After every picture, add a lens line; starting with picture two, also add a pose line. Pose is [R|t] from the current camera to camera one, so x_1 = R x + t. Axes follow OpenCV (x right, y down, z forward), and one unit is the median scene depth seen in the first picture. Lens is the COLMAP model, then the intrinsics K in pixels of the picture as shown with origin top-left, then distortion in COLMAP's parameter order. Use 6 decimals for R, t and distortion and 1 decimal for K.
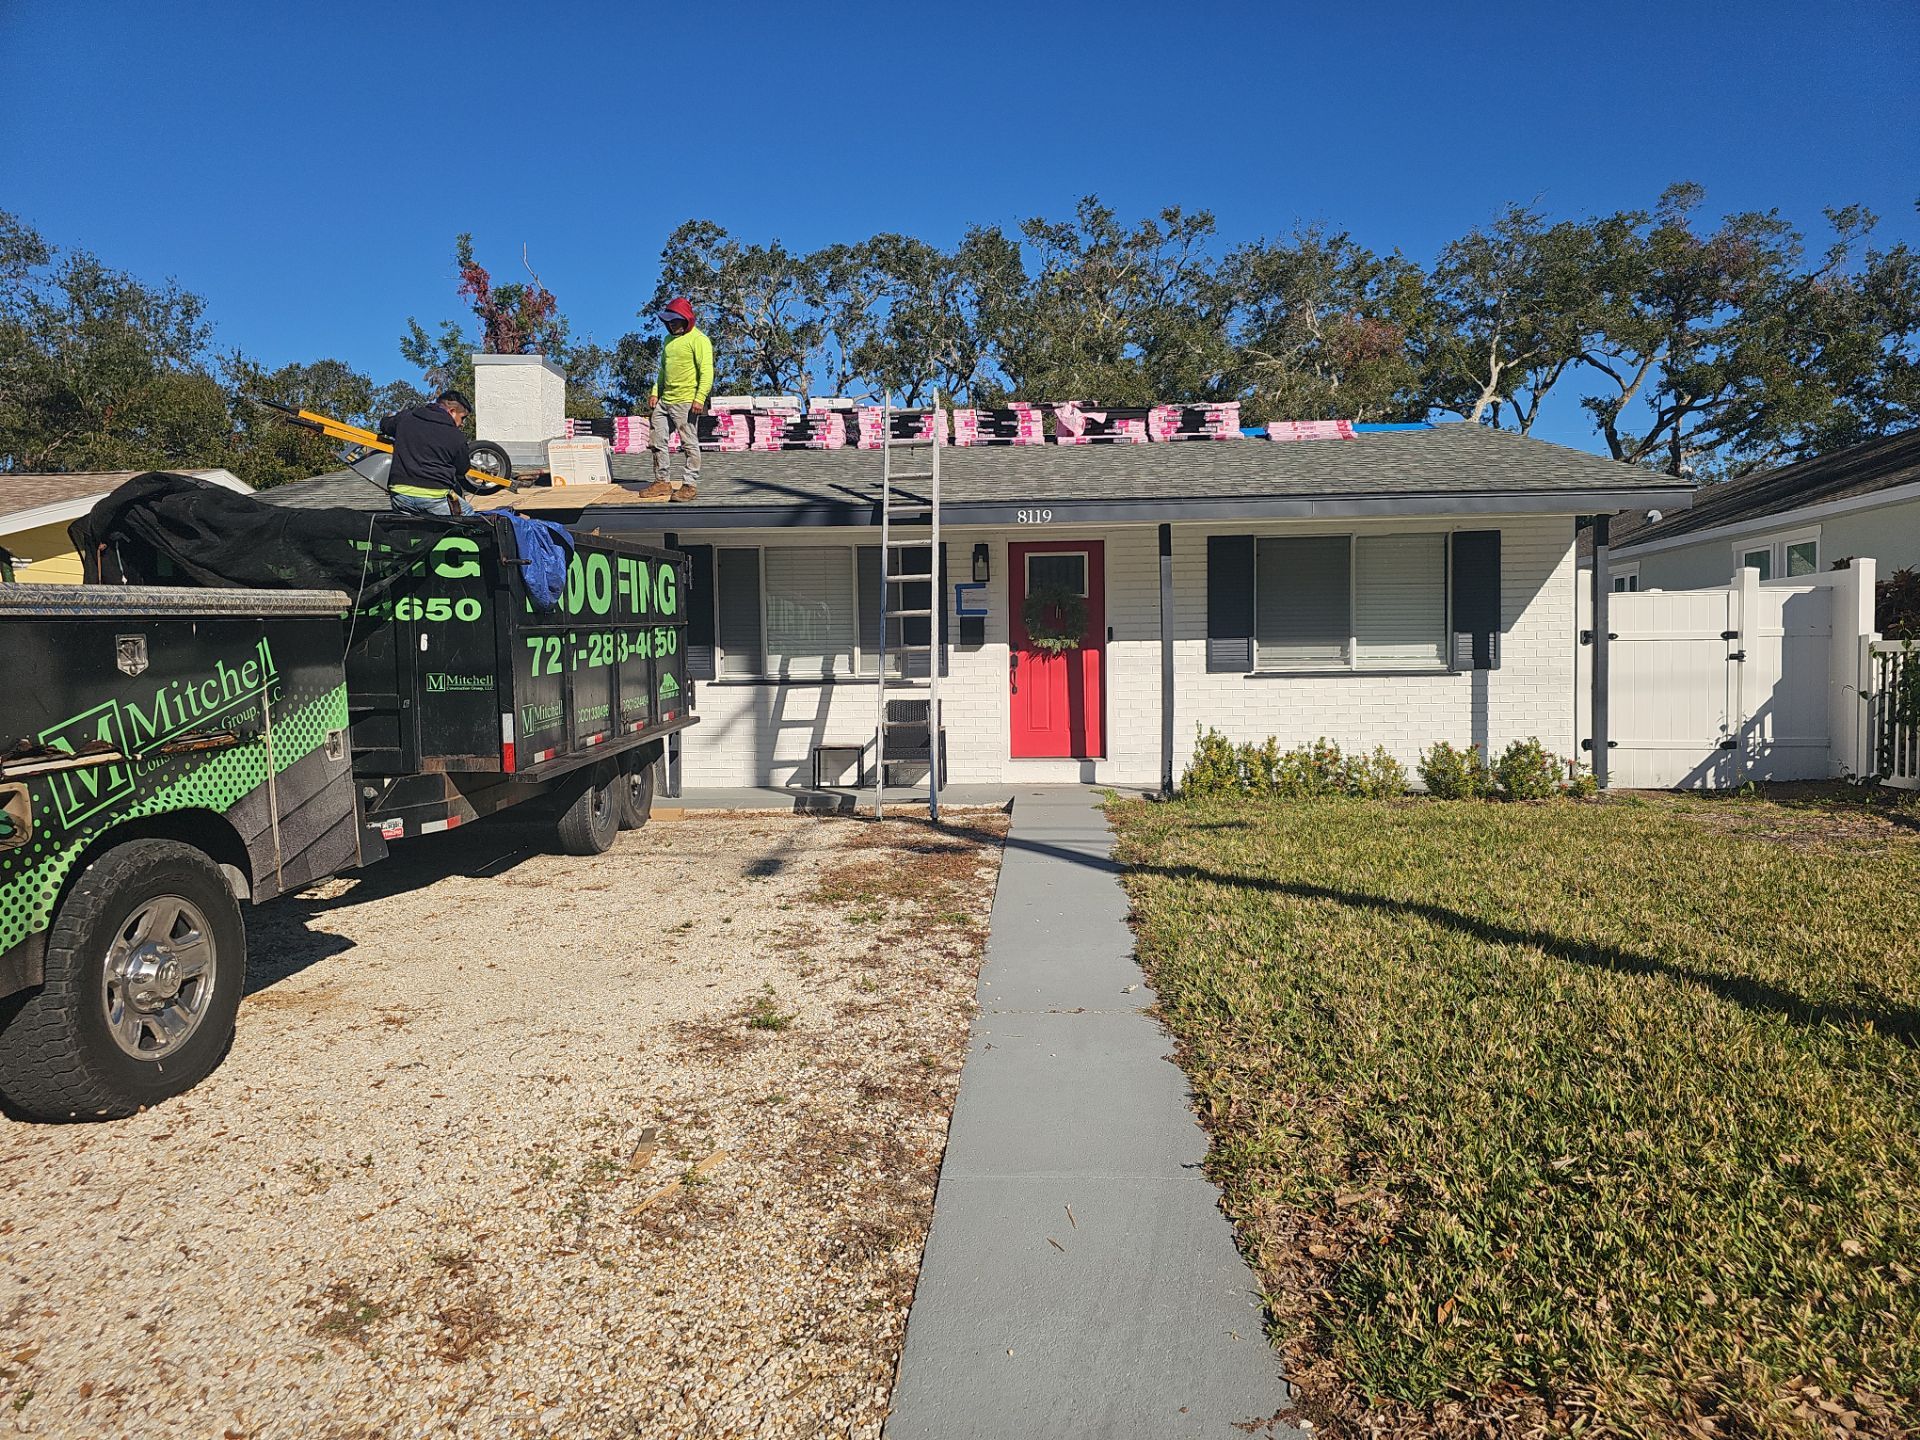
lens RADIAL K [[1304.5, 0, 983.4], [0, 1304.5, 725.5], [0, 0, 1]] dist [0.002269, -0.000359]
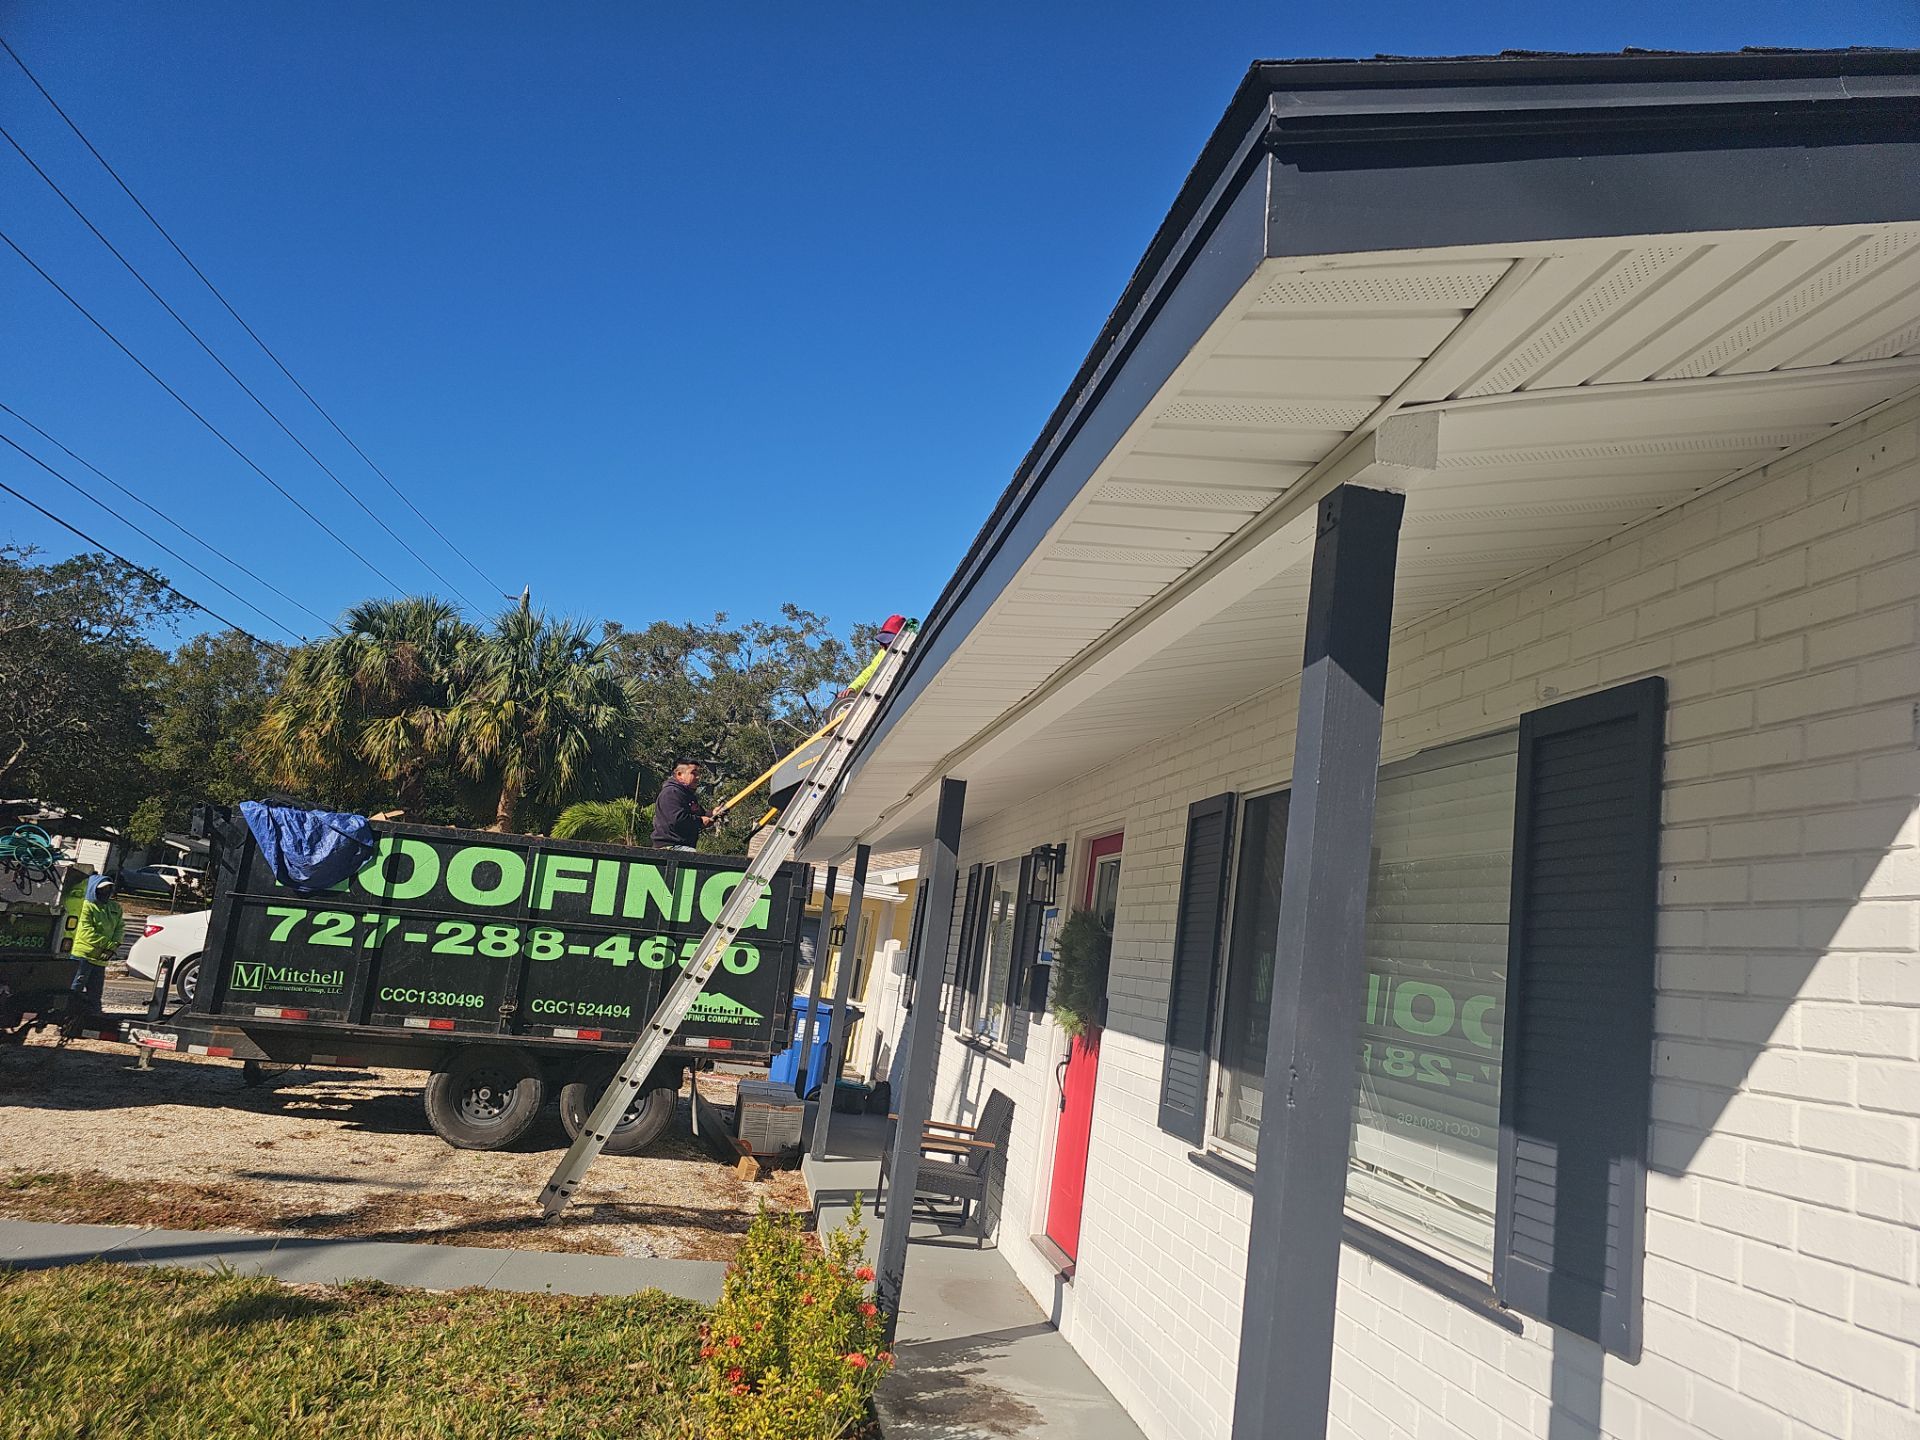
lens RADIAL K [[1250.2, 0, 969.9], [0, 1250.2, 725.8], [0, 0, 1]] dist [0.019008, -0.022700]
pose [[0.213649, -0.137618, -0.967169, 0.570737], [-0.174700, 0.968687, -0.176426, -0.084959], [0.961163, 0.206658, 0.182917, 0.853179]]
